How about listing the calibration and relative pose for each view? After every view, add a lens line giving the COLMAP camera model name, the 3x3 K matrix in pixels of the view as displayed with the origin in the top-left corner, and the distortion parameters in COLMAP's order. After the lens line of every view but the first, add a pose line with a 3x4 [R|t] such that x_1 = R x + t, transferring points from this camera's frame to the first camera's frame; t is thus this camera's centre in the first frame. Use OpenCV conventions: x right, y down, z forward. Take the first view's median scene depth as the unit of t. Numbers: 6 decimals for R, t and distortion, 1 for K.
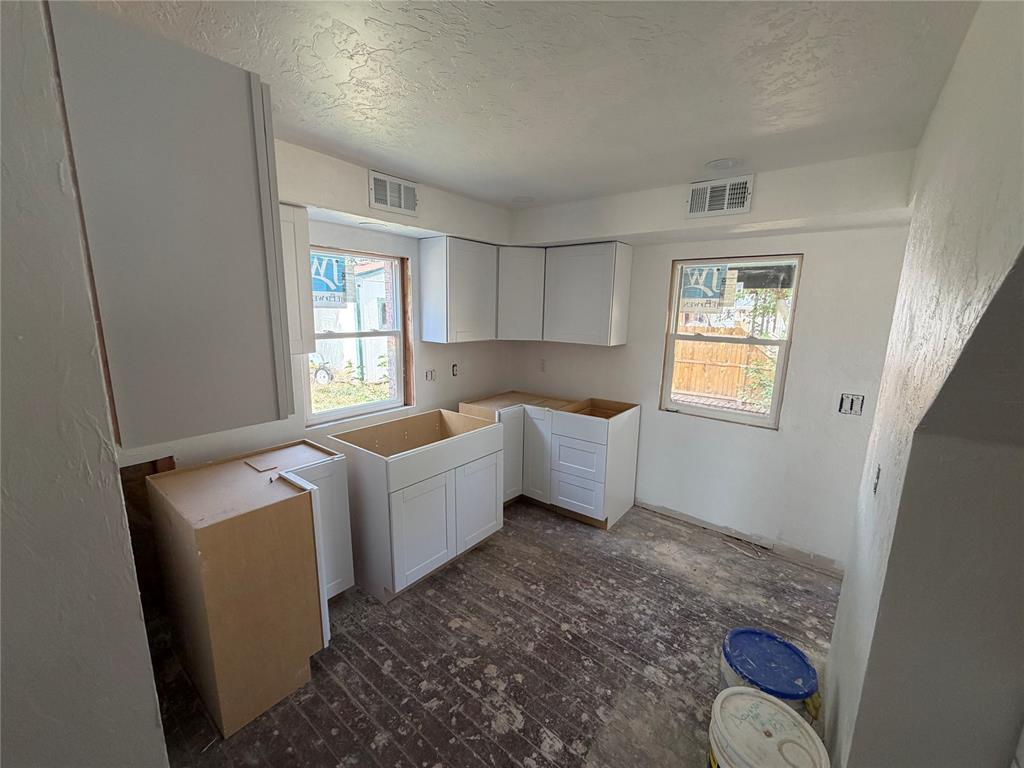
lens RADIAL K [[410.3, 0, 508.3], [0, 410.3, 383.8], [0, 0, 1]] dist [0.000329, 0.000762]
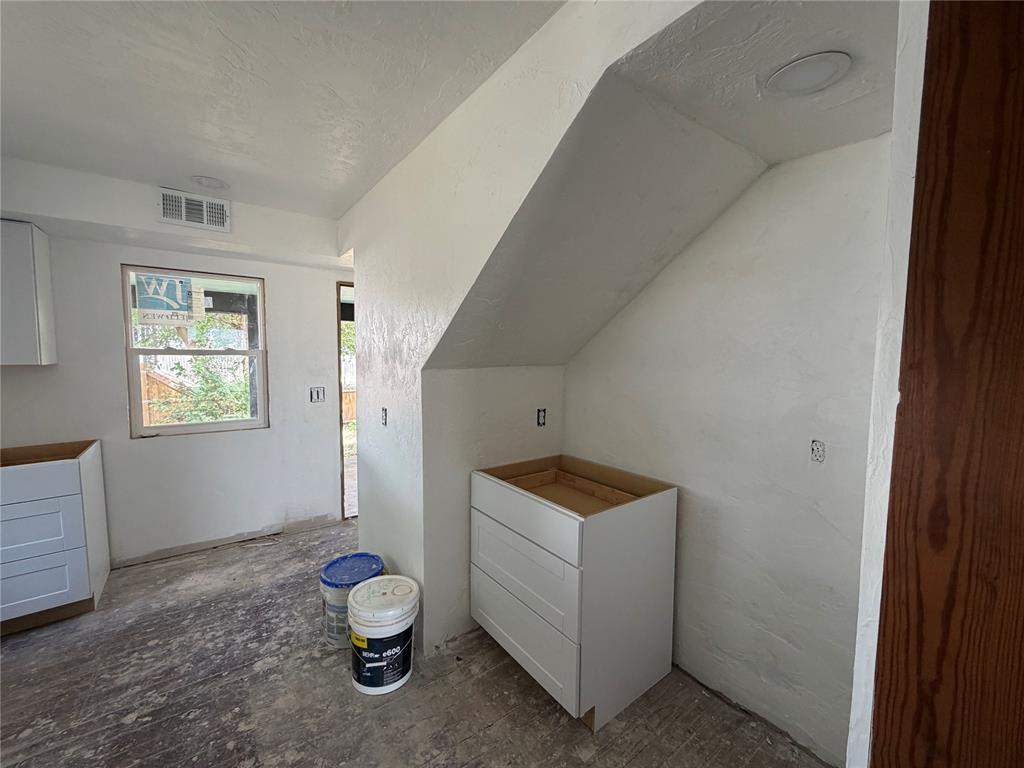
lens RADIAL K [[410.3, 0, 509.0], [0, 410.3, 382.8], [0, 0, 1]] dist [0.000329, 0.000762]
pose [[0.252066, -0.087395, 0.963756, -0.316222], [0.174965, 0.983616, 0.043435, 0.066326], [-0.951761, 0.157675, 0.263227, 0.037779]]
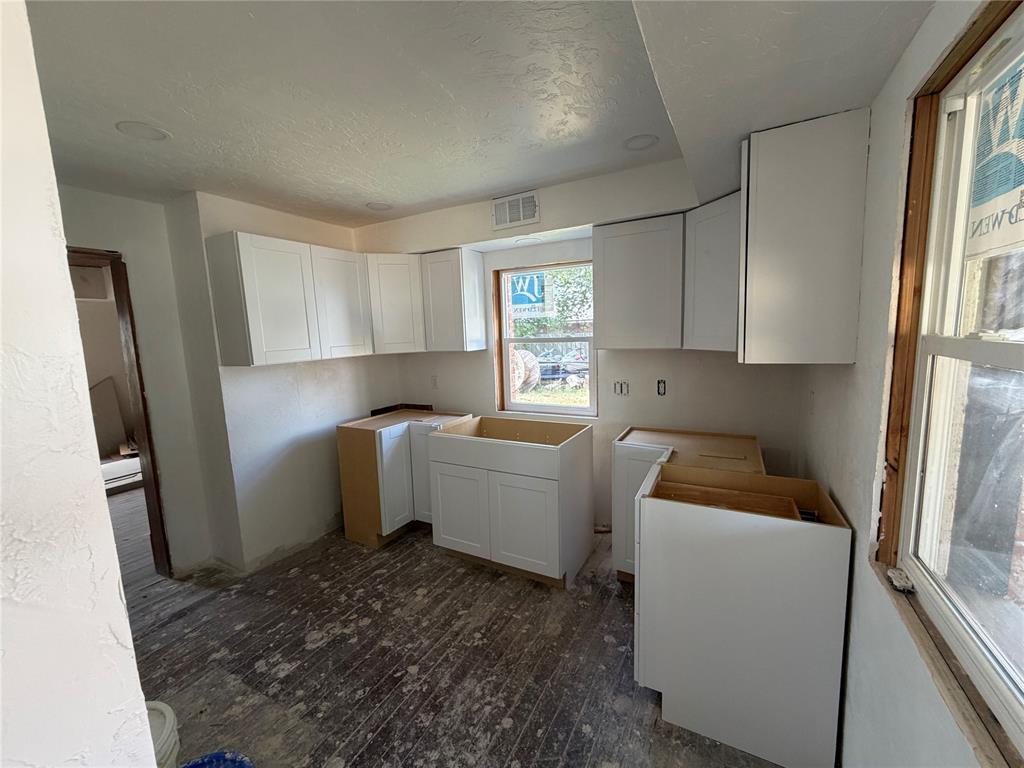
lens RADIAL K [[410.3, 0, 511.7], [0, 410.3, 384.3], [0, 0, 1]] dist [0.000329, 0.000762]
pose [[0.174888, 0.104581, -0.979018, 0.846842], [-0.139604, 0.986931, 0.080487, -0.091537], [0.974641, 0.122599, 0.187203, 0.848826]]
